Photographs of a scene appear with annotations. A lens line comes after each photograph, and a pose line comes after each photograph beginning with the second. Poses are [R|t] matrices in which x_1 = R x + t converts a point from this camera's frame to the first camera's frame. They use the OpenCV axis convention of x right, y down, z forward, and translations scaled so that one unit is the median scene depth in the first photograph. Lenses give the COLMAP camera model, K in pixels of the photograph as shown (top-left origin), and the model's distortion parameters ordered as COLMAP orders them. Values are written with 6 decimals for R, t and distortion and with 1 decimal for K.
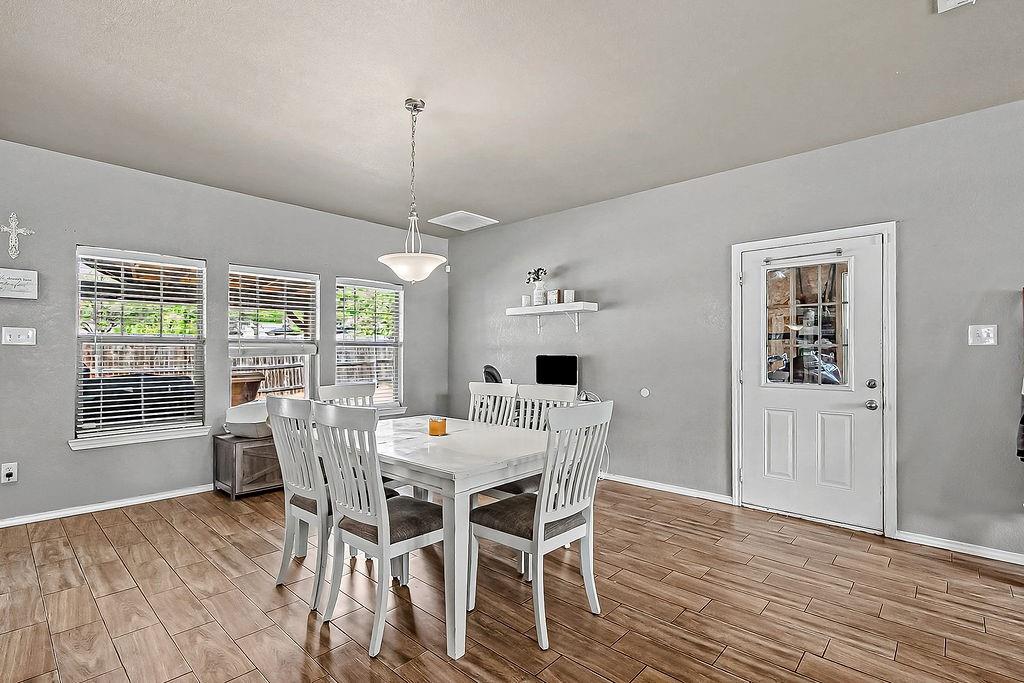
lens RADIAL K [[477.3, 0, 508.0], [0, 477.3, 347.4], [0, 0, 1]] dist [0.005200, 0.000170]
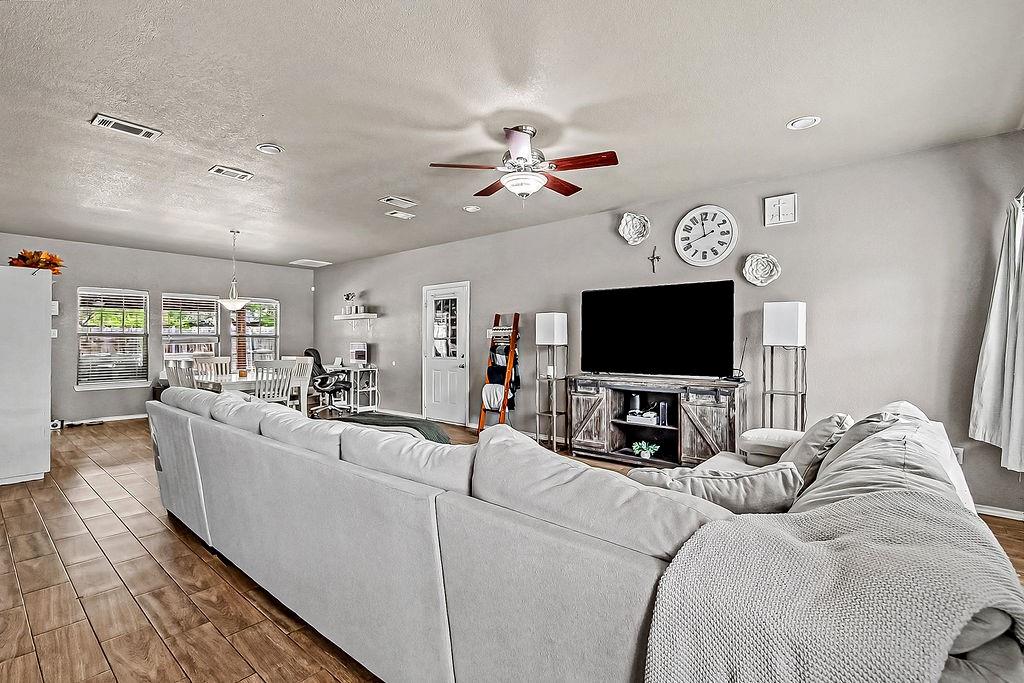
lens RADIAL K [[477.3, 0, 513.9], [0, 477.3, 344.7], [0, 0, 1]] dist [0.005200, 0.000170]
pose [[0.999573, 0.000809, 0.029219, 0.629566], [-0.001208, 0.999906, 0.013628, -0.002771], [-0.029206, -0.013658, 0.999480, -0.769593]]
